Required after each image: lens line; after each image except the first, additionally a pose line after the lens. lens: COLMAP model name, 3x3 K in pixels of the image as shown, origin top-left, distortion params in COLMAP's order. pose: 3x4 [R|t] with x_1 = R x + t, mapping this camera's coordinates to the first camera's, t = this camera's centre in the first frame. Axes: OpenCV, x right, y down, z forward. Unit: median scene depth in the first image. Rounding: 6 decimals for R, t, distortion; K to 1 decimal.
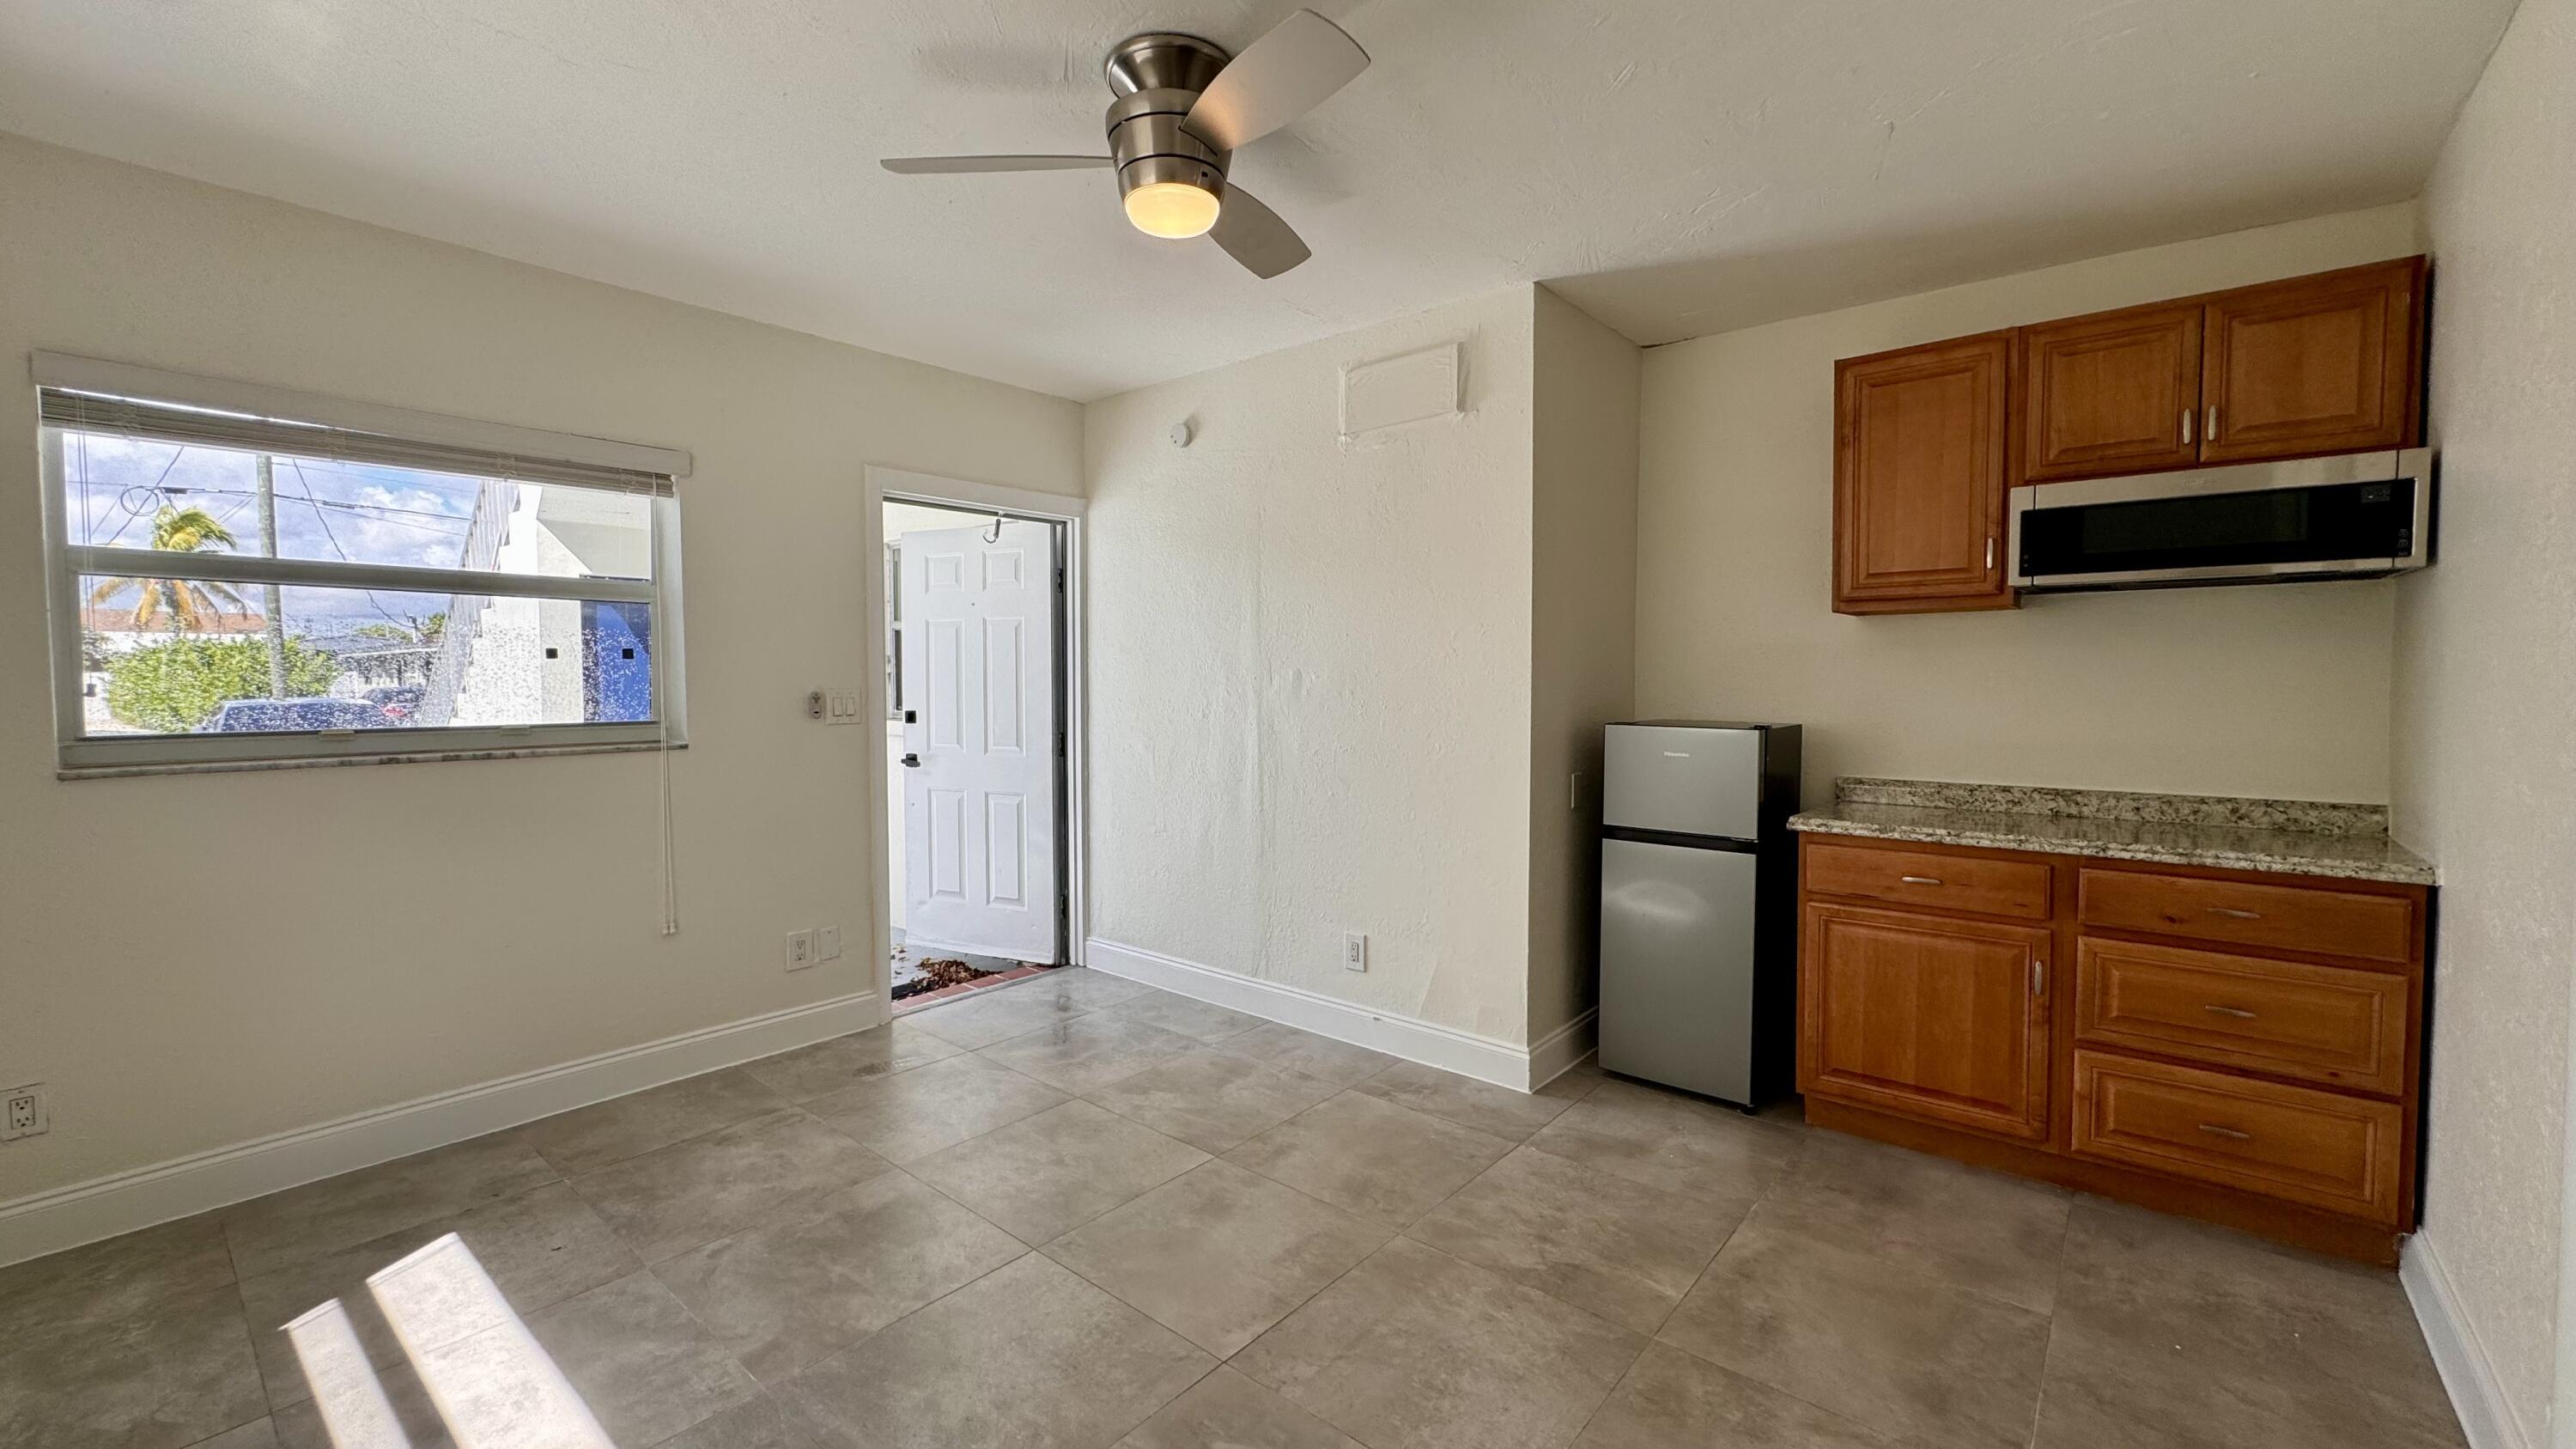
lens RADIAL K [[1031.9, 0, 1286.1], [0, 1031.9, 719.0], [0, 0, 1]] dist [-0.001943, 0.000211]
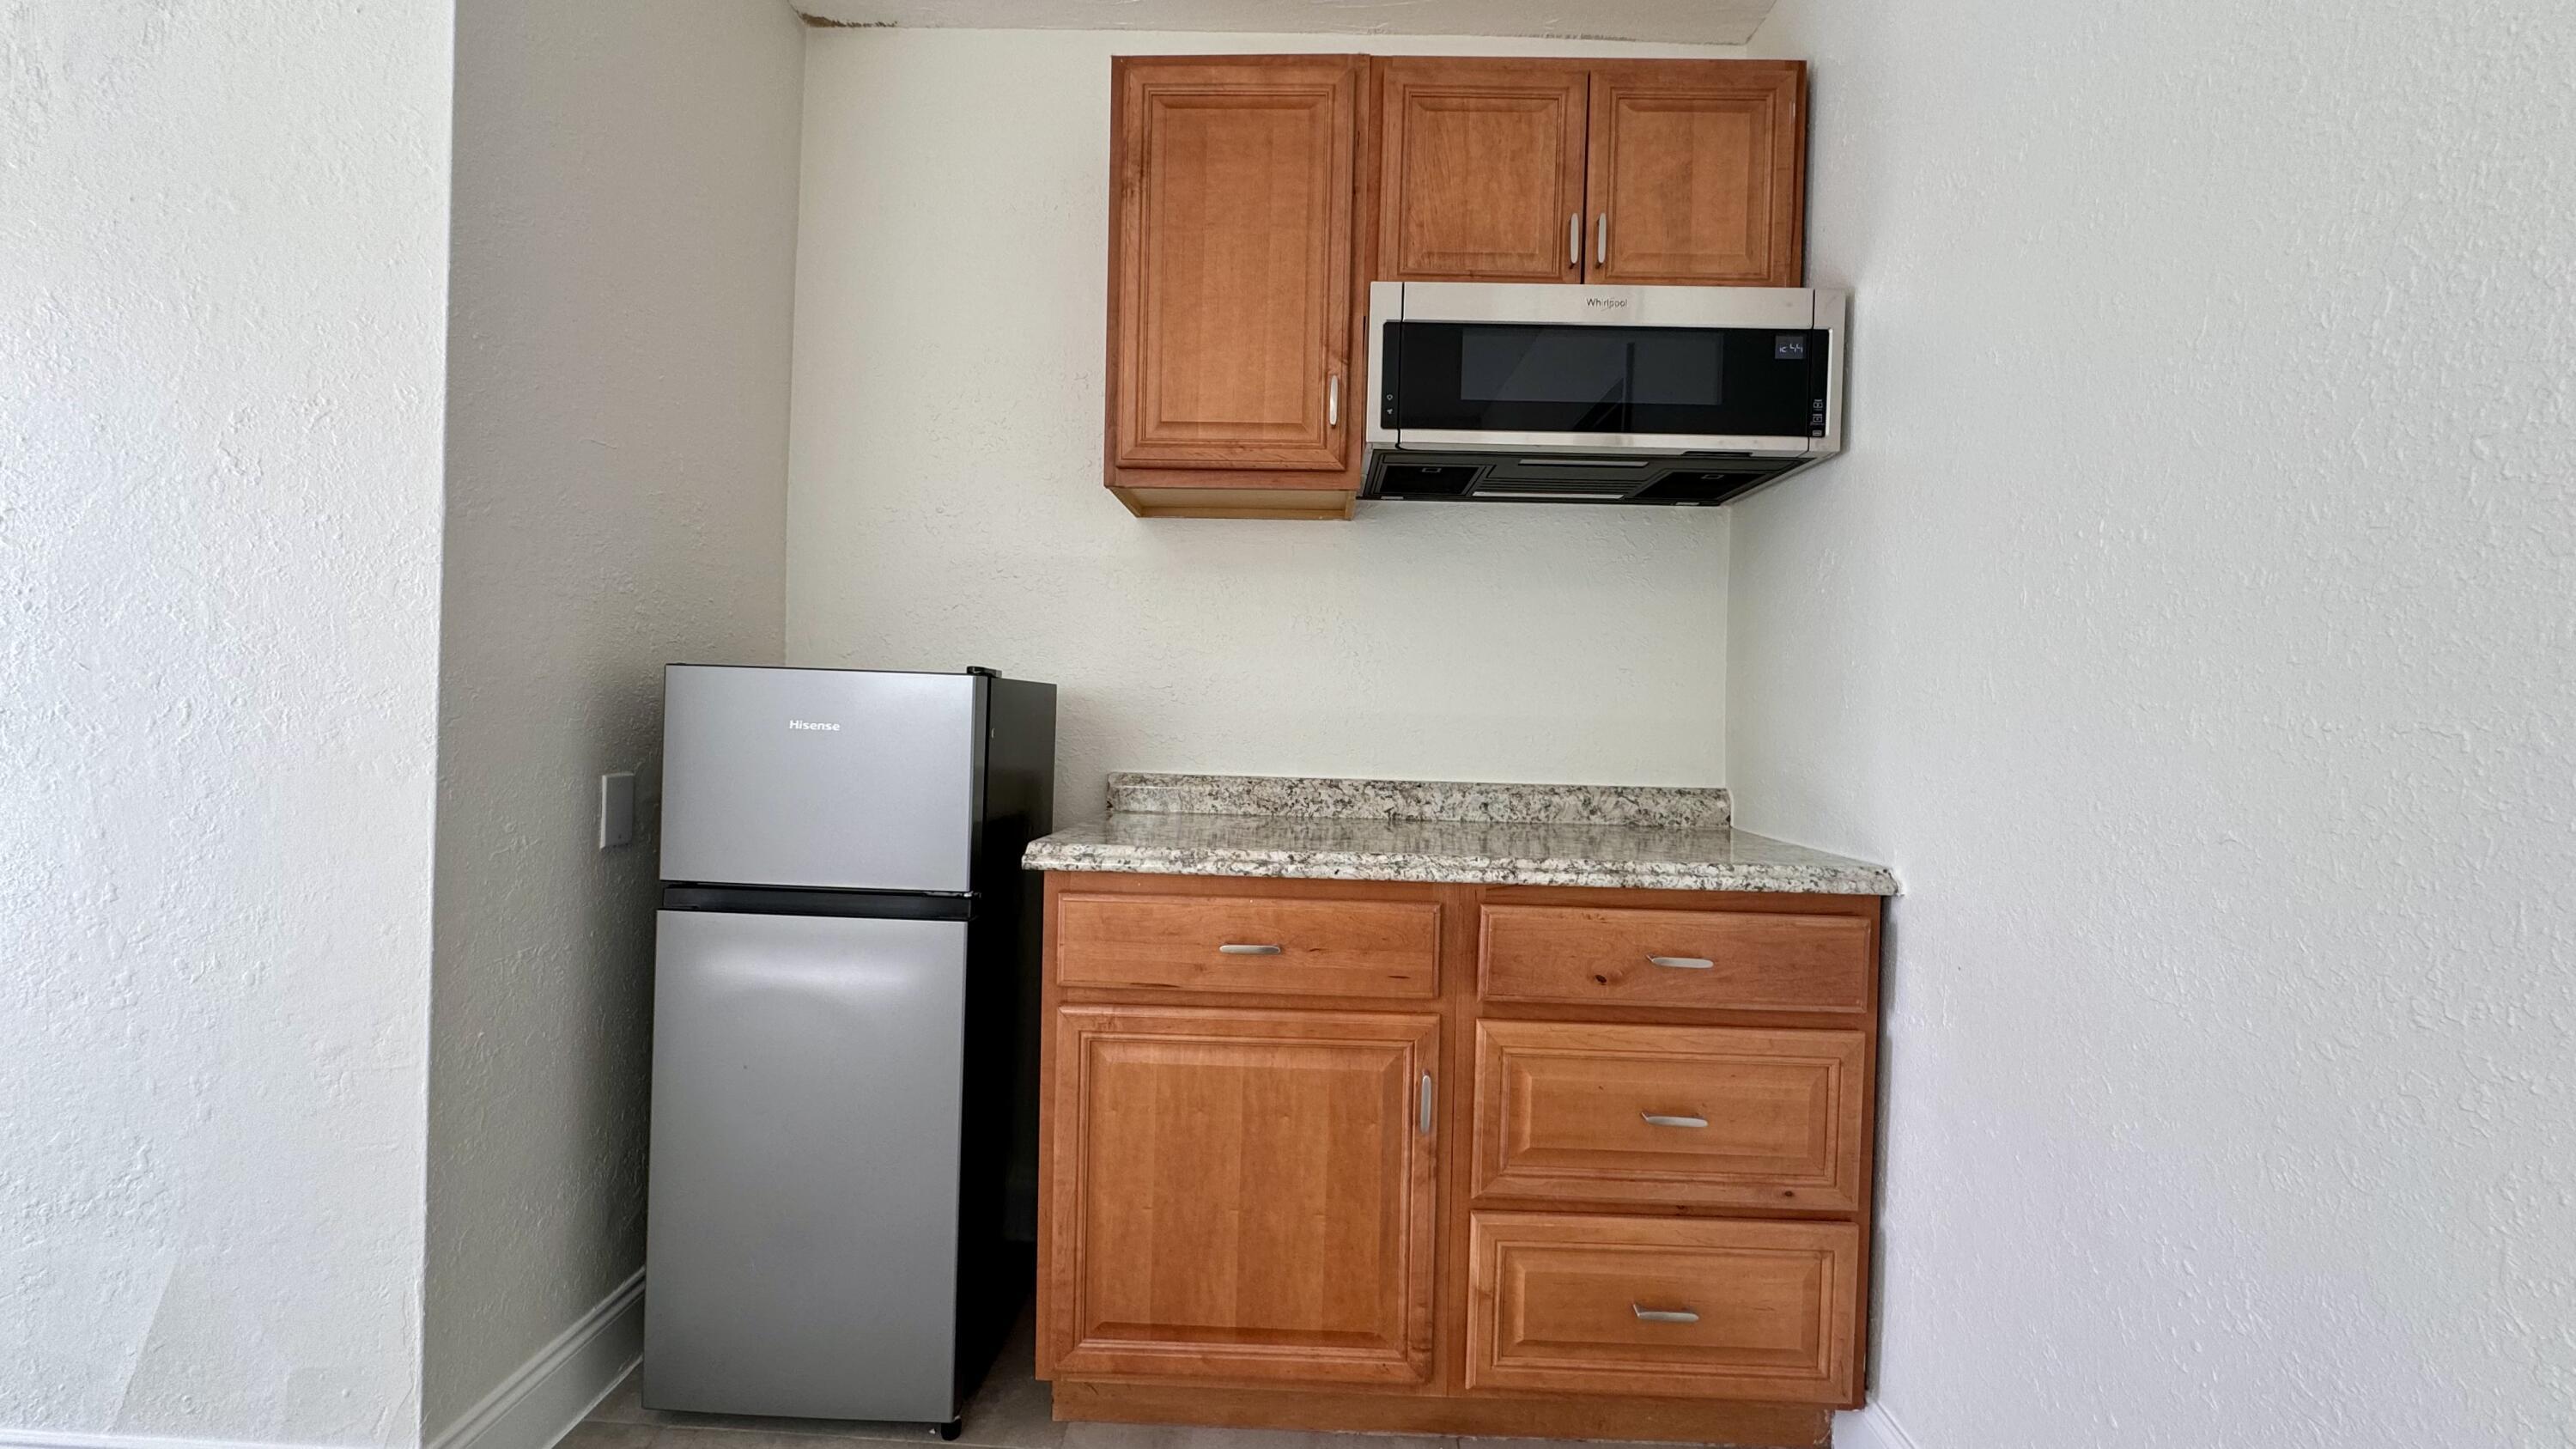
lens RADIAL K [[1031.9, 0, 1286.1], [0, 1031.9, 719.0], [0, 0, 1]] dist [-0.001943, 0.000211]
pose [[0.785456, 0.019042, 0.618625, 0.283996], [-0.002496, 0.999616, -0.027600, 0.049288], [-0.618913, 0.020135, 0.785201, 0.541975]]
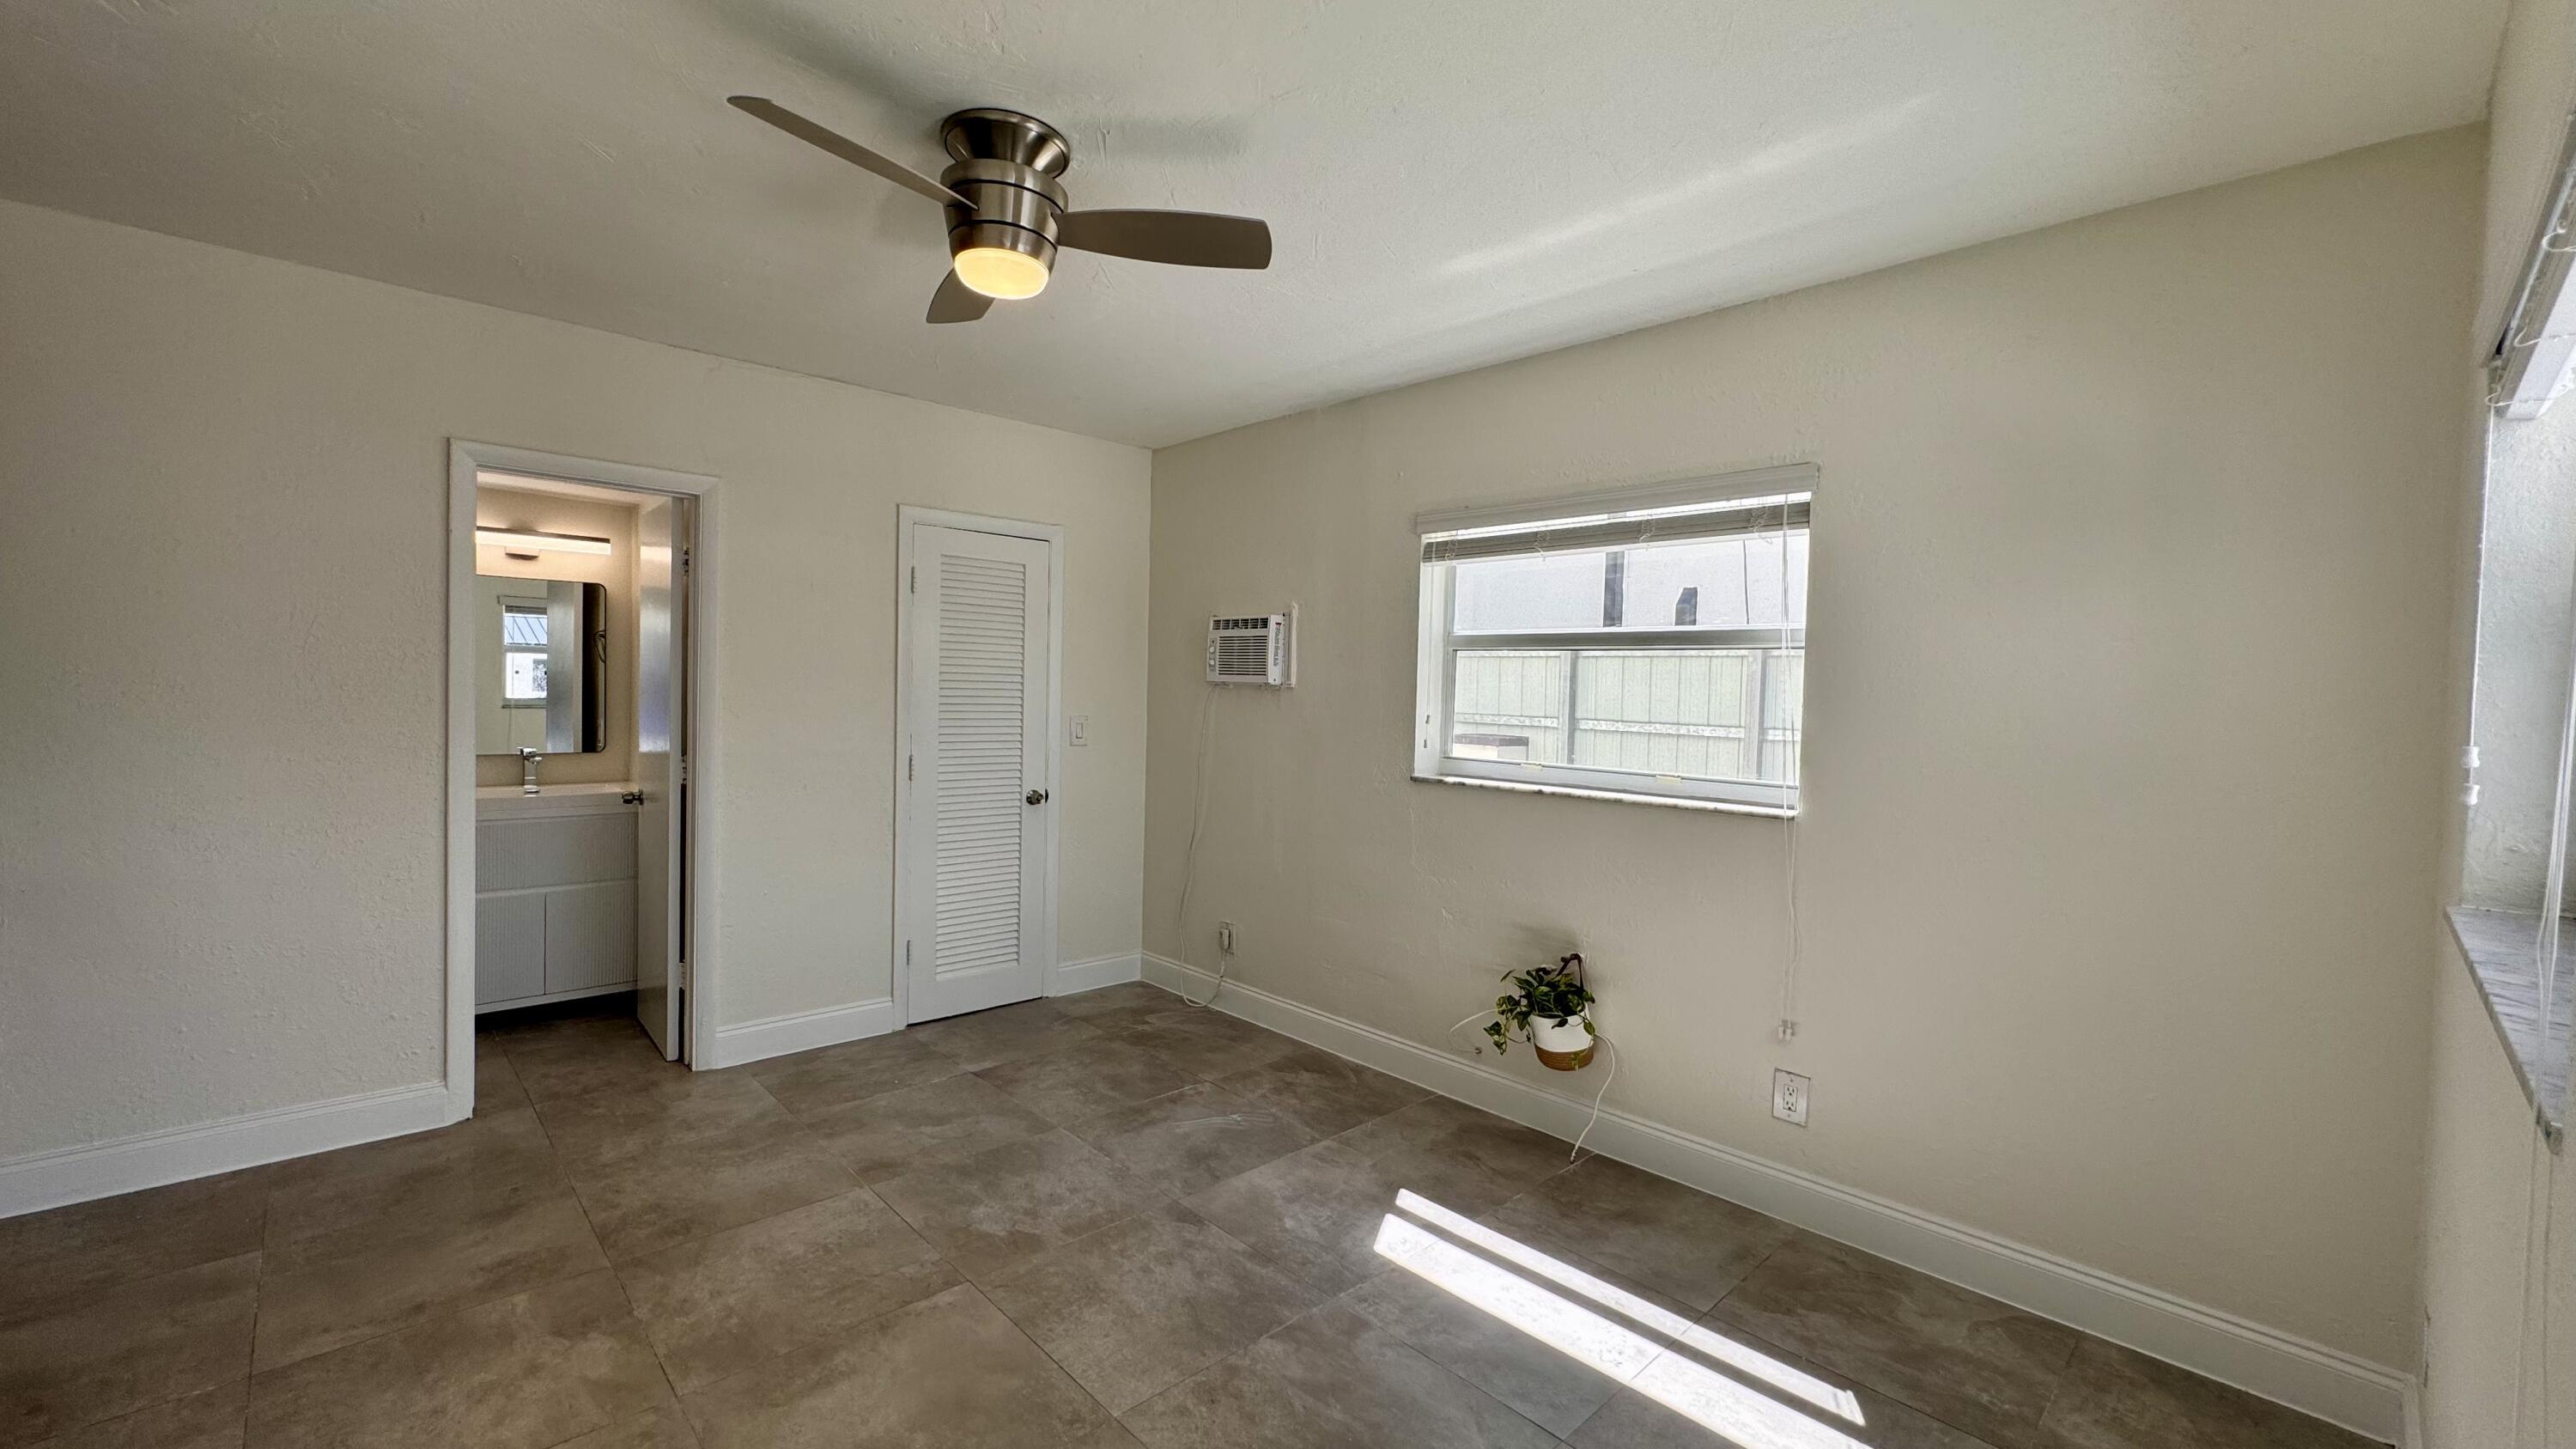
lens RADIAL K [[1031.9, 0, 1286.1], [0, 1031.9, 719.0], [0, 0, 1]] dist [-0.001943, 0.000211]
pose [[-0.993446, -0.029492, 0.110432, -0.385014], [-0.021842, 0.997318, 0.069850, -0.091287], [-0.112195, 0.066980, -0.991426, 1.492057]]
